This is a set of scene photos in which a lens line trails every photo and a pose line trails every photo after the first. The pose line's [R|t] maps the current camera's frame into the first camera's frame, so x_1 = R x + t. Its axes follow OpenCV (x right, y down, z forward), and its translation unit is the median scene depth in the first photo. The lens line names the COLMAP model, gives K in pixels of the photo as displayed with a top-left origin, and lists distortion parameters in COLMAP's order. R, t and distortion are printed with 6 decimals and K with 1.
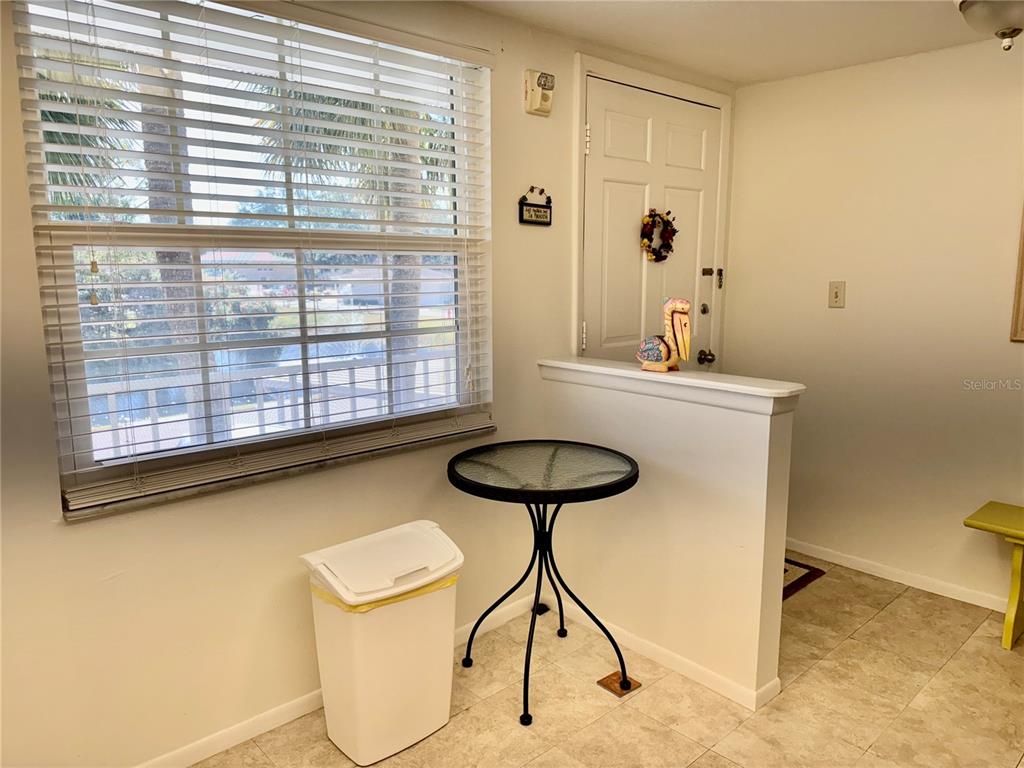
lens RADIAL K [[720.4, 0, 512.0], [0, 720.4, 384.0], [0, 0, 1]] dist [0.094764, -0.104340]
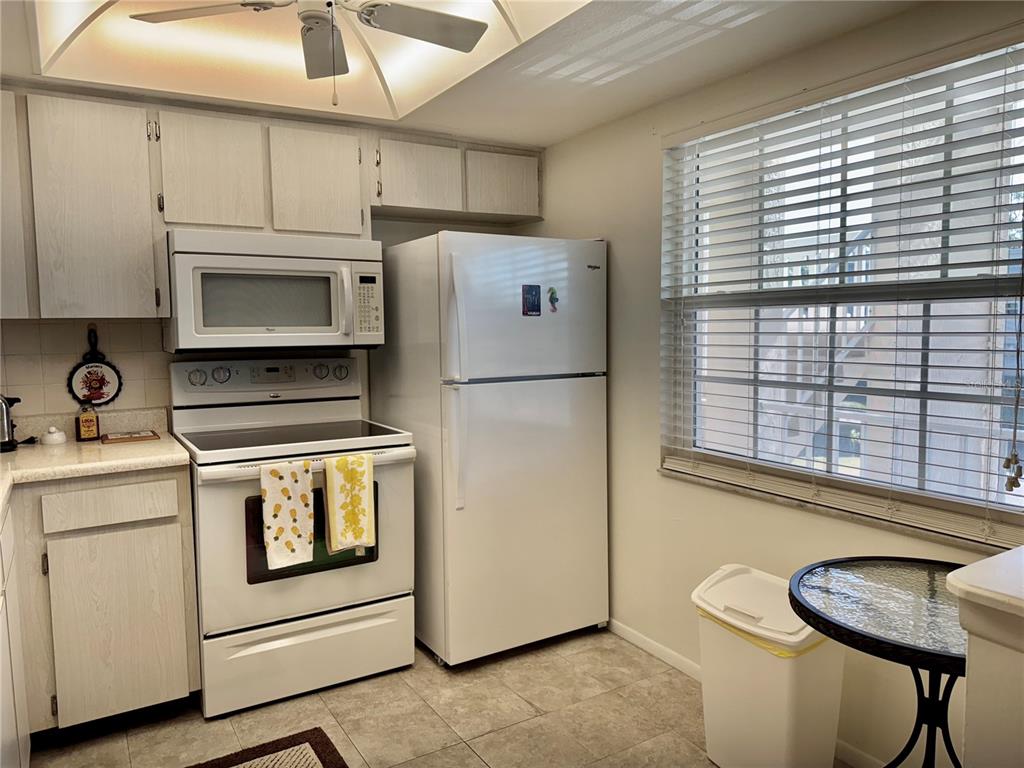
lens RADIAL K [[720.4, 0, 512.0], [0, 720.4, 384.0], [0, 0, 1]] dist [0.094764, -0.104340]
pose [[-0.180773, 0.087078, -0.979663, 0.838276], [-0.145505, 0.982744, 0.114201, -0.121346], [0.972702, 0.163190, -0.164983, 0.729724]]
